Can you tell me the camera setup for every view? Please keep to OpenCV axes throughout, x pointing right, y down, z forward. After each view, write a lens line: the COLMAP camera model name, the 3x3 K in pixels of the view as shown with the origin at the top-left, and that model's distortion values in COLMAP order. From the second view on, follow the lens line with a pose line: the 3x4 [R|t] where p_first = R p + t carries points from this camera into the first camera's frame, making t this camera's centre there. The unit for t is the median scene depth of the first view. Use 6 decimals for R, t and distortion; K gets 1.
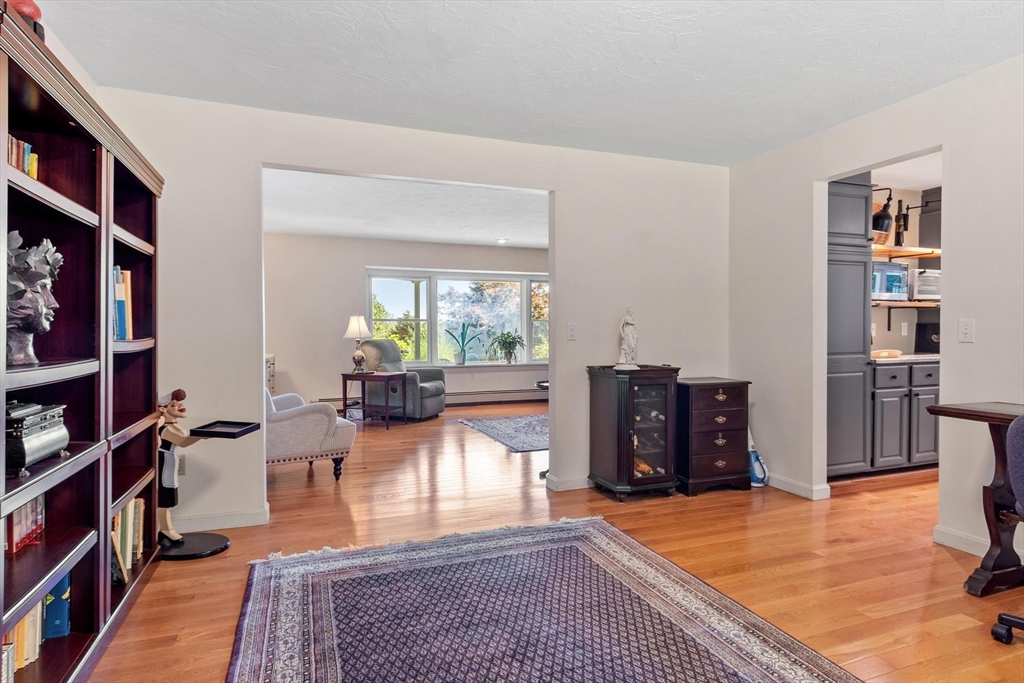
lens RADIAL K [[560.6, 0, 512.0], [0, 560.6, 341.5], [0, 0, 1]] dist [-0.001943, 0.000341]
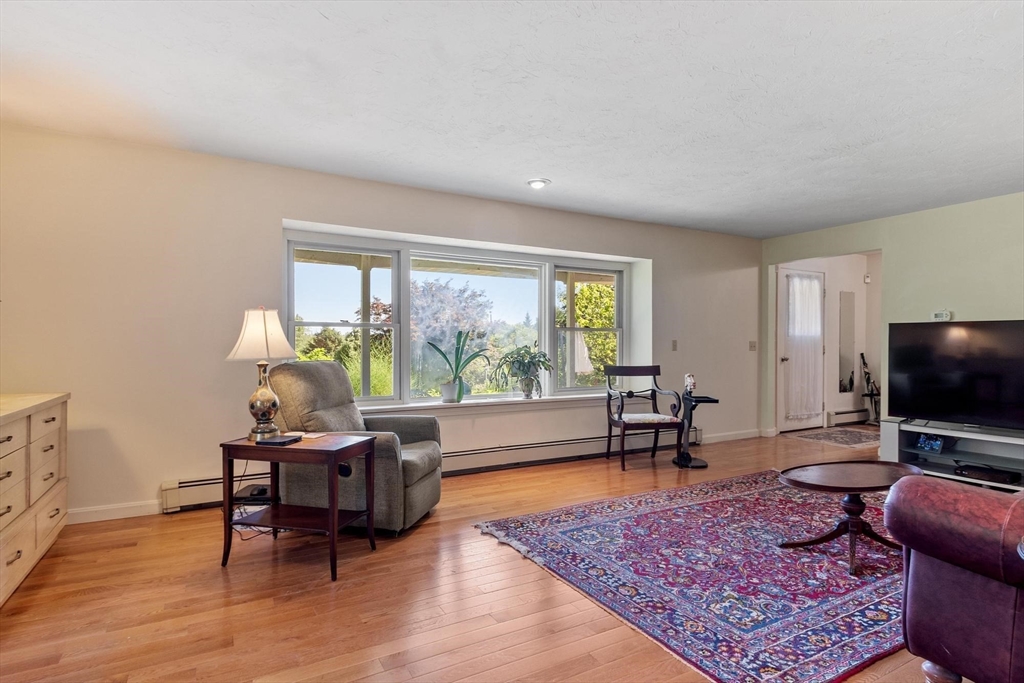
lens RADIAL K [[532.4, 0, 510.0], [0, 532.4, 355.1], [0, 0, 1]] dist [0.012409, -0.001440]
pose [[0.988245, 0.002665, 0.152857, -0.137065], [-0.002710, 0.999996, 0.000090, -0.009355], [-0.152856, -0.000504, 0.988248, 0.519432]]
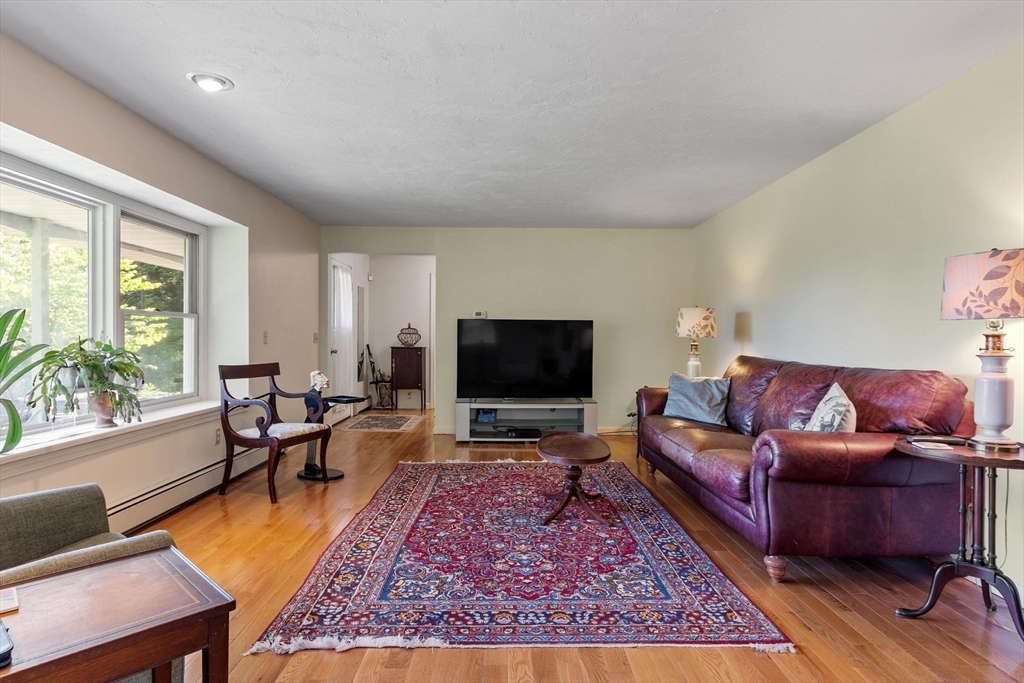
lens RADIAL K [[555.5, 0, 512.0], [0, 555.5, 341.5], [0, 0, 1]] dist [0.012147, -0.000262]
pose [[0.335410, -0.000766, 0.942072, -0.313649], [0.010915, 0.999936, -0.003073, -0.014119], [-0.942009, 0.011314, 0.335397, 0.762187]]
